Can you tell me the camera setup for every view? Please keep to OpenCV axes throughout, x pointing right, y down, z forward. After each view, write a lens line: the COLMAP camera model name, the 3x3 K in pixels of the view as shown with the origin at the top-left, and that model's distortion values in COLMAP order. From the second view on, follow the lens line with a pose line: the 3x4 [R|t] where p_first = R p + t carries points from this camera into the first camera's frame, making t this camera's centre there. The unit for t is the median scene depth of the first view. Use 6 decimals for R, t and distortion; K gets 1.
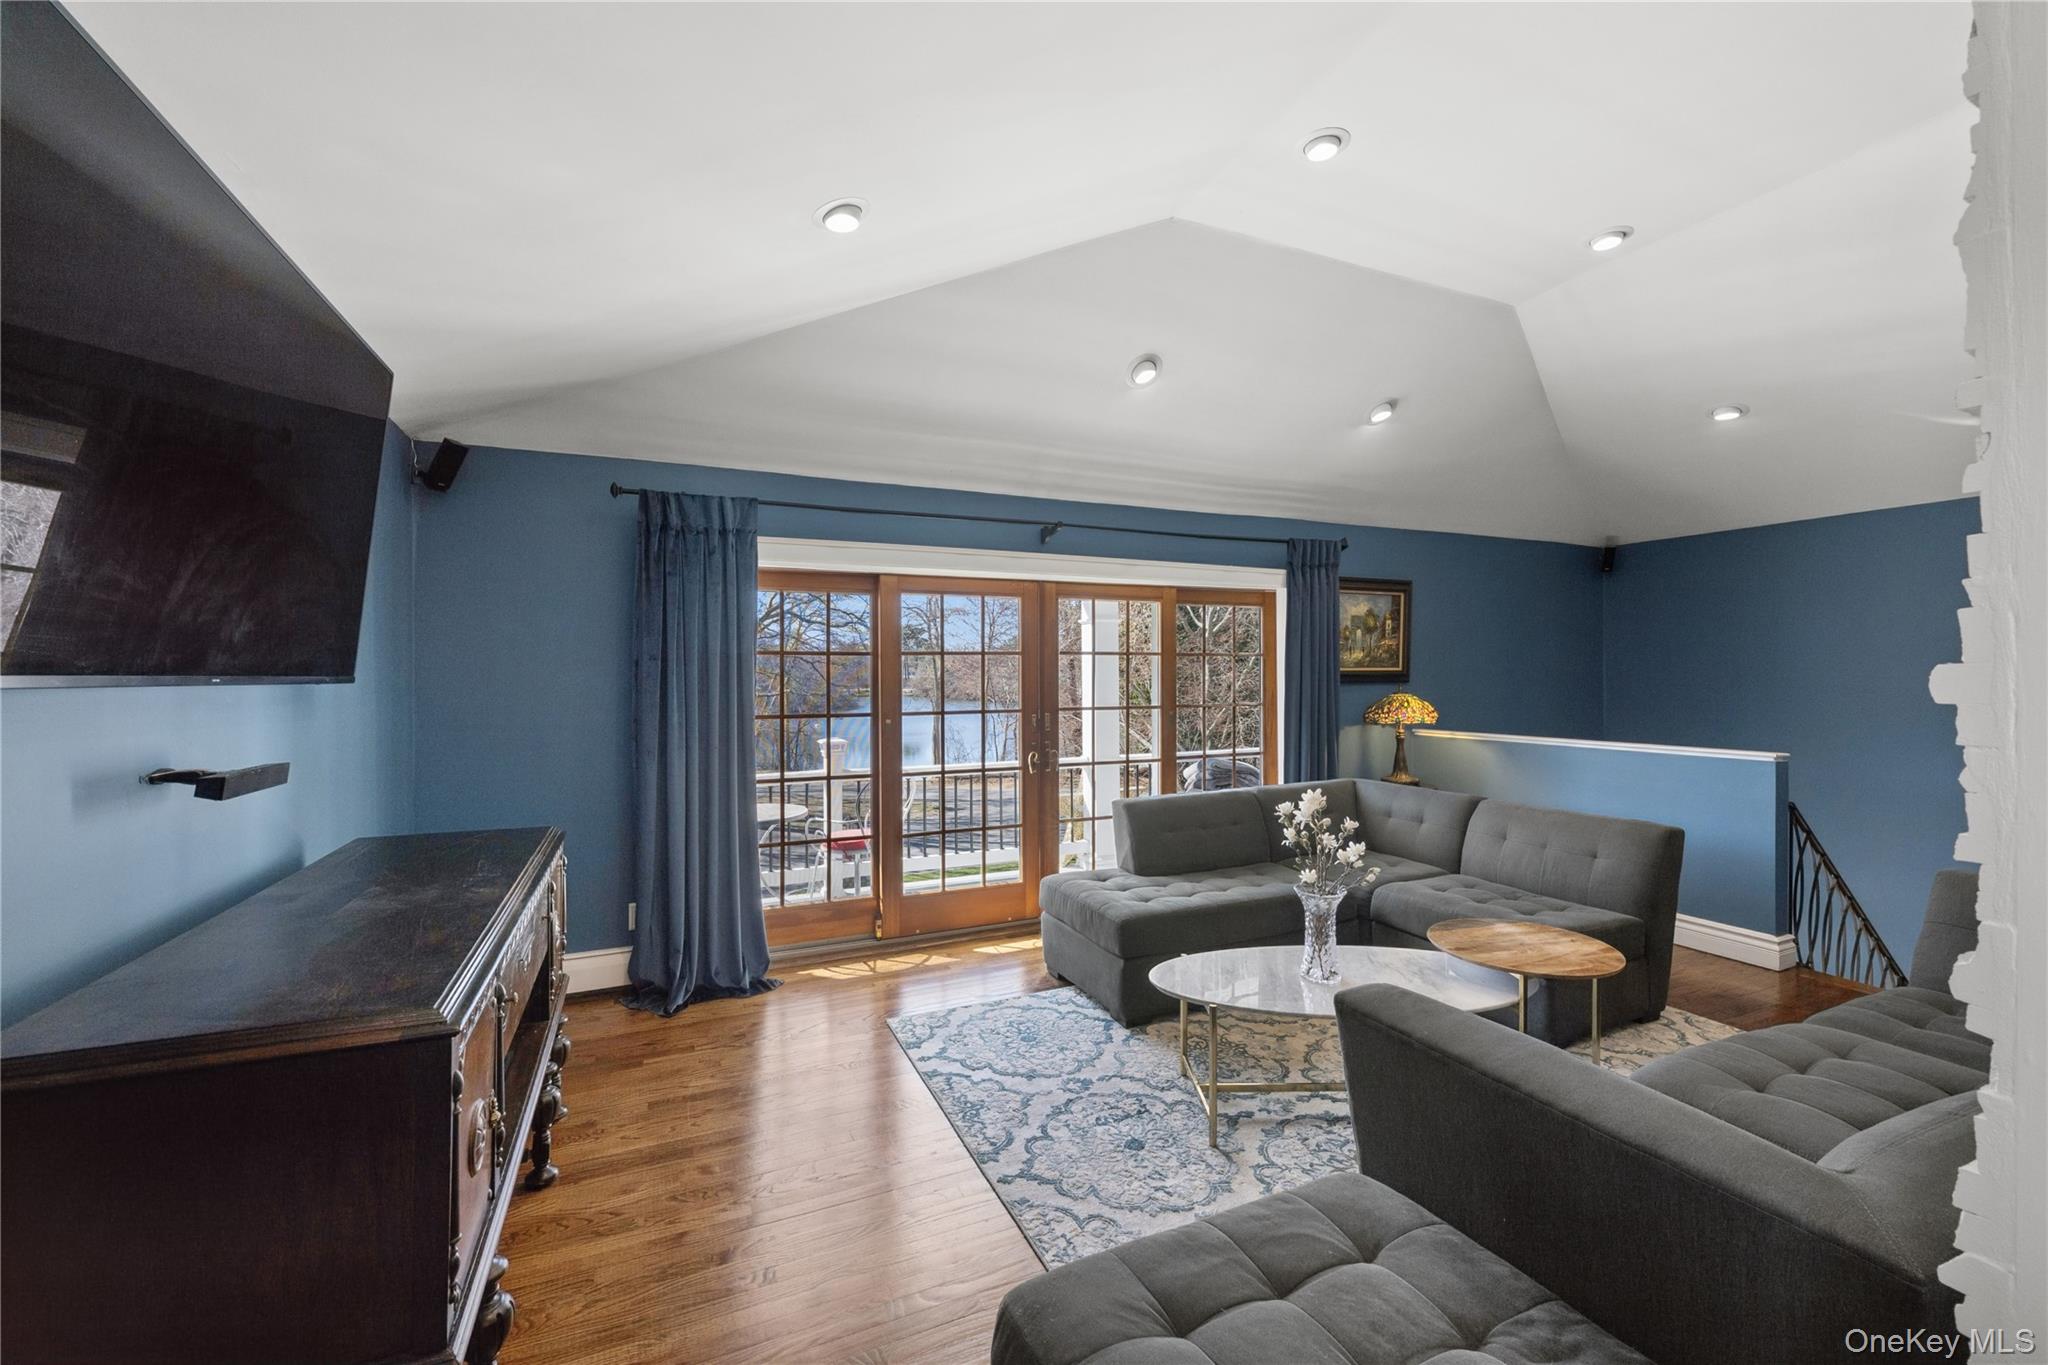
lens RADIAL K [[843.5, 0, 1014.4], [0, 843.5, 672.4], [0, 0, 1]] dist [0.002045, 0.000179]
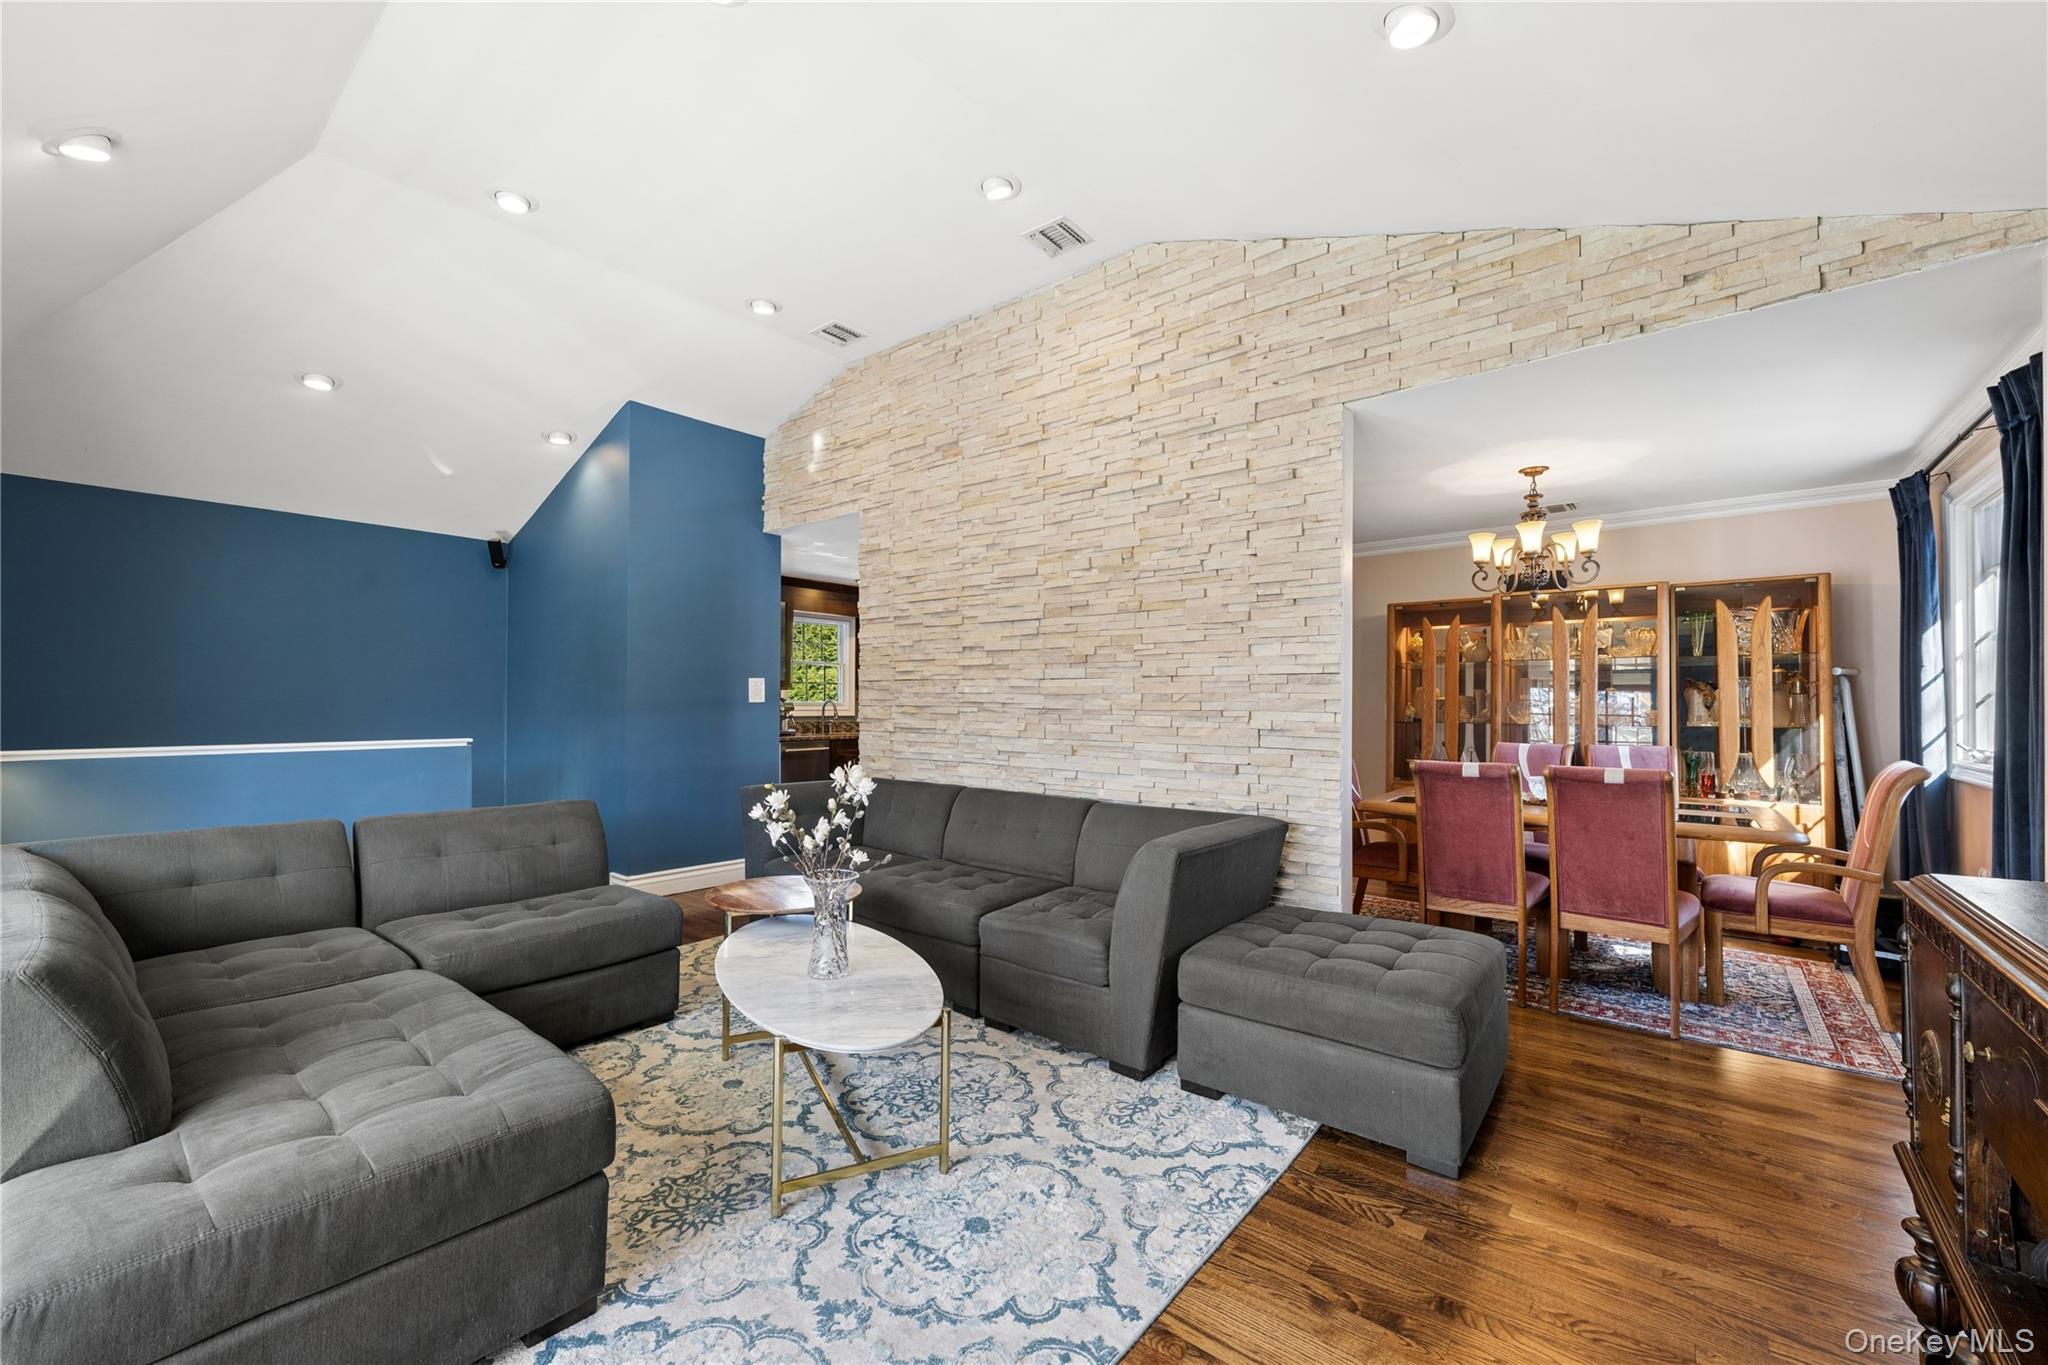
lens RADIAL K [[826.3, 0, 1018.8], [0, 826.3, 701.5], [0, 0, 1]] dist [0.000632, -0.000277]
pose [[-0.465931, 0.004178, 0.884811, -0.488513], [-0.005161, 0.999959, -0.007439, 0.071651], [-0.884806, -0.008033, -0.465890, 1.171636]]
